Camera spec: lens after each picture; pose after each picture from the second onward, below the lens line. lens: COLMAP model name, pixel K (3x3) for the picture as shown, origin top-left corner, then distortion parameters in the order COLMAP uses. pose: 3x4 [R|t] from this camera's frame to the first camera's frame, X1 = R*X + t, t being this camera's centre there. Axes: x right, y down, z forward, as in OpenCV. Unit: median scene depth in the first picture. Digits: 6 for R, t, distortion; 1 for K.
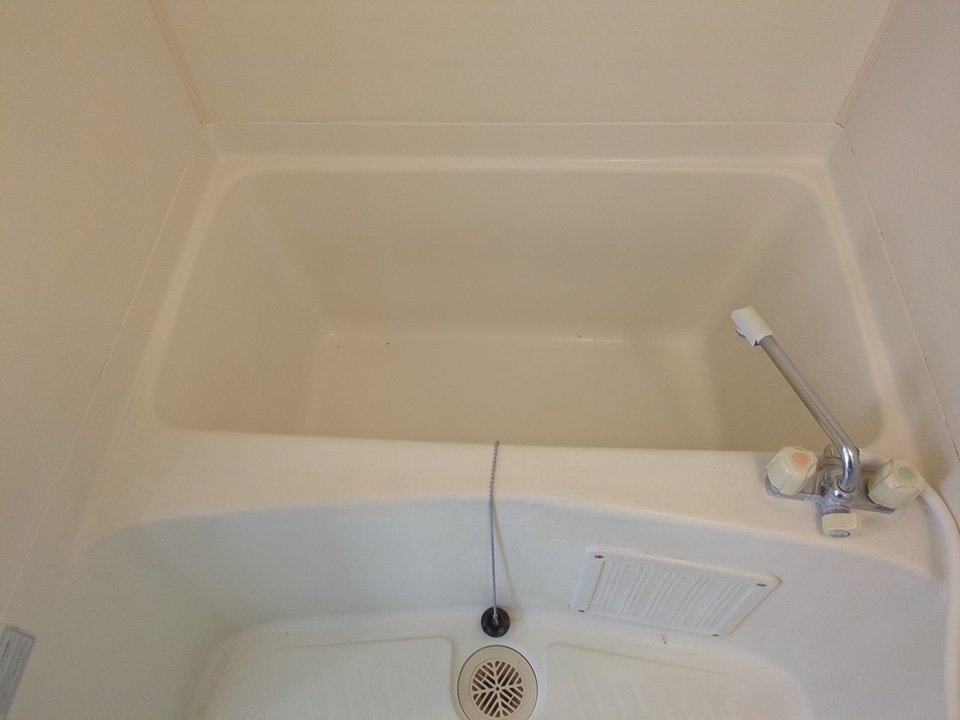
lens RADIAL K [[713.6, 0, 483.5], [0, 713.6, 360.0], [0, 0, 1]] dist [0.050621, -0.034892]
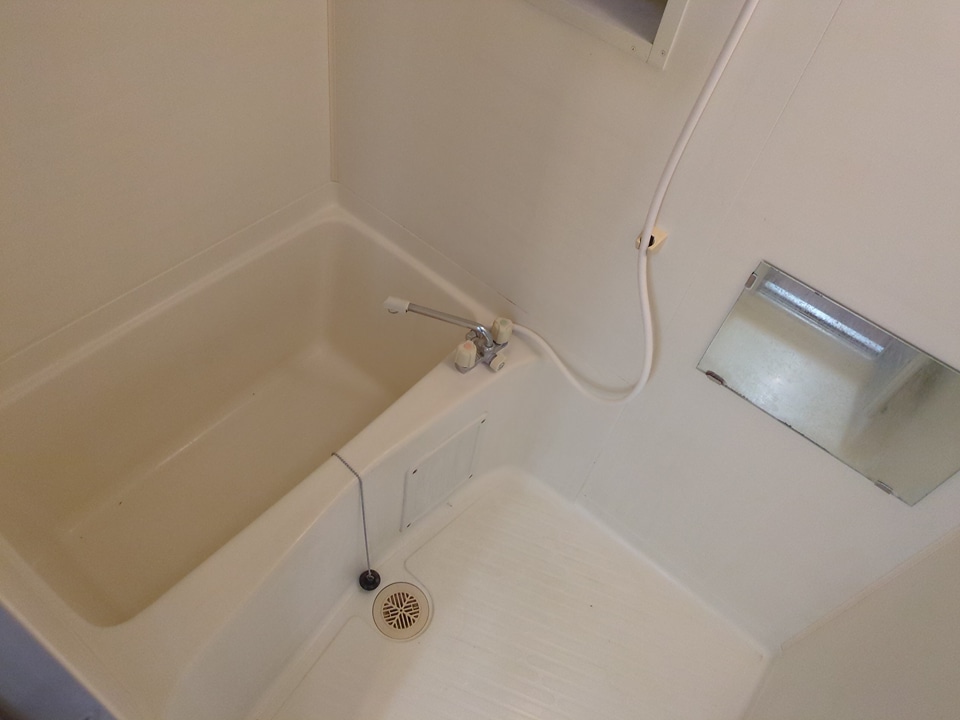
lens RADIAL K [[713.6, 0, 483.5], [0, 713.6, 360.0], [0, 0, 1]] dist [0.050621, -0.034892]
pose [[0.568655, -0.558259, 0.604134, -0.606720], [0.577224, 0.794068, 0.190445, -0.145967], [-0.586041, 0.240423, 0.773791, -0.404171]]
